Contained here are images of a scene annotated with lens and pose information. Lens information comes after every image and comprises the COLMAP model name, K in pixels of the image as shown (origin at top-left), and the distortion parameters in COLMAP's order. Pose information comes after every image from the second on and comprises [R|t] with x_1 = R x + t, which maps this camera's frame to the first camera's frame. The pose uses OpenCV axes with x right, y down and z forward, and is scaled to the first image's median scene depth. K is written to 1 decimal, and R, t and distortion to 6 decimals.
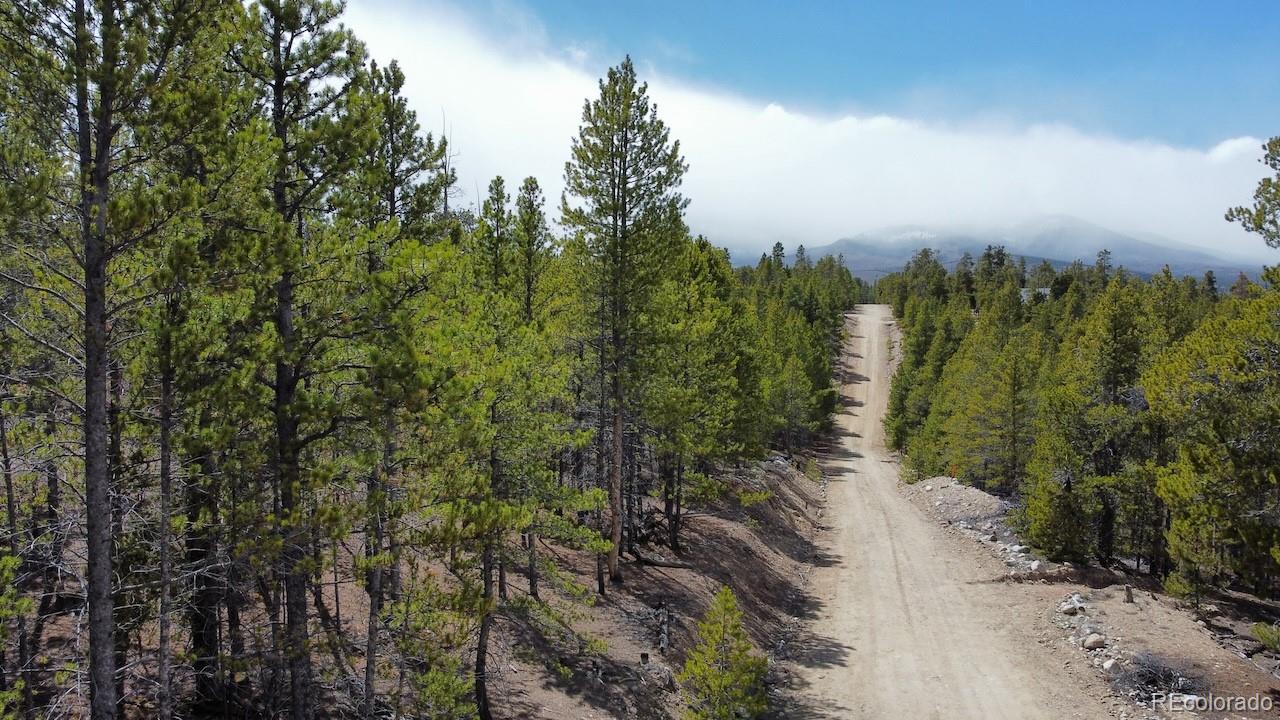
lens RADIAL K [[964.9, 0, 639.1], [0, 964.9, 362.0], [0, 0, 1]] dist [-0.003426, -0.004629]
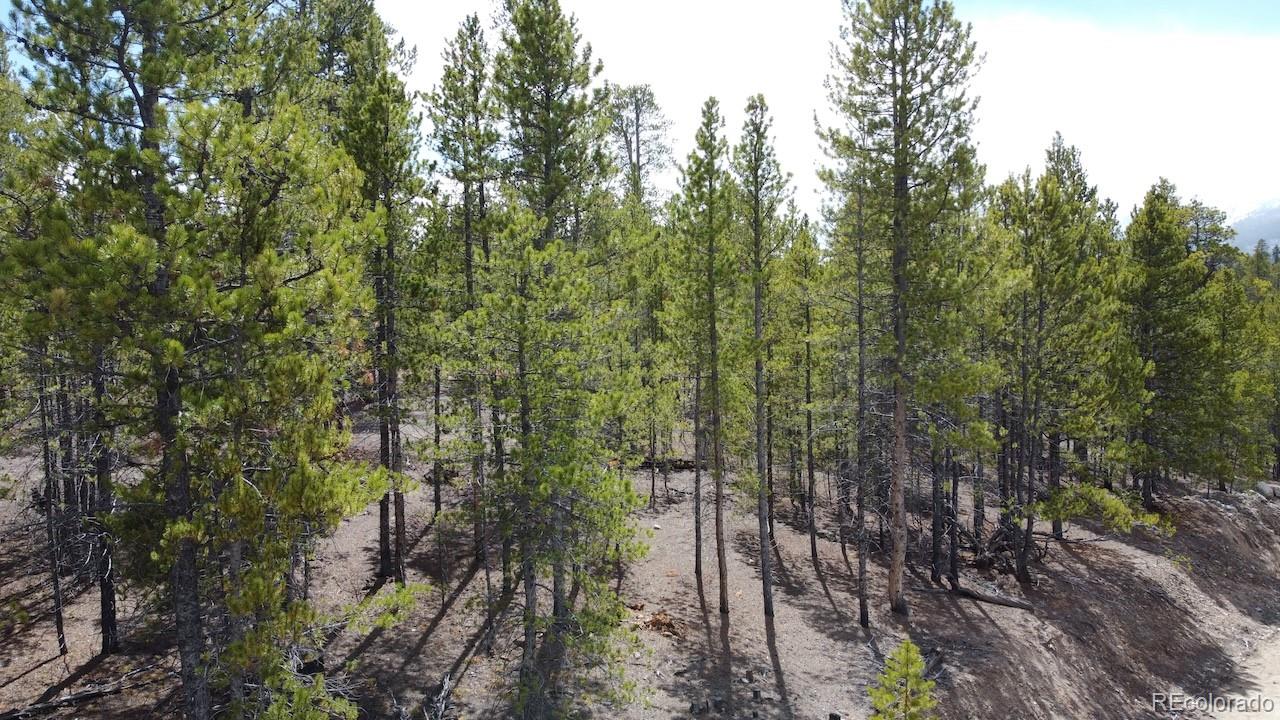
lens RADIAL K [[964.9, 0, 640.9], [0, 964.9, 357.3], [0, 0, 1]] dist [-0.003426, -0.004629]
pose [[0.867482, -0.007317, -0.497415, 0.165741], [-0.001858, 0.999837, -0.017947, 0.035187], [0.497465, 0.016493, 0.867327, 0.209240]]
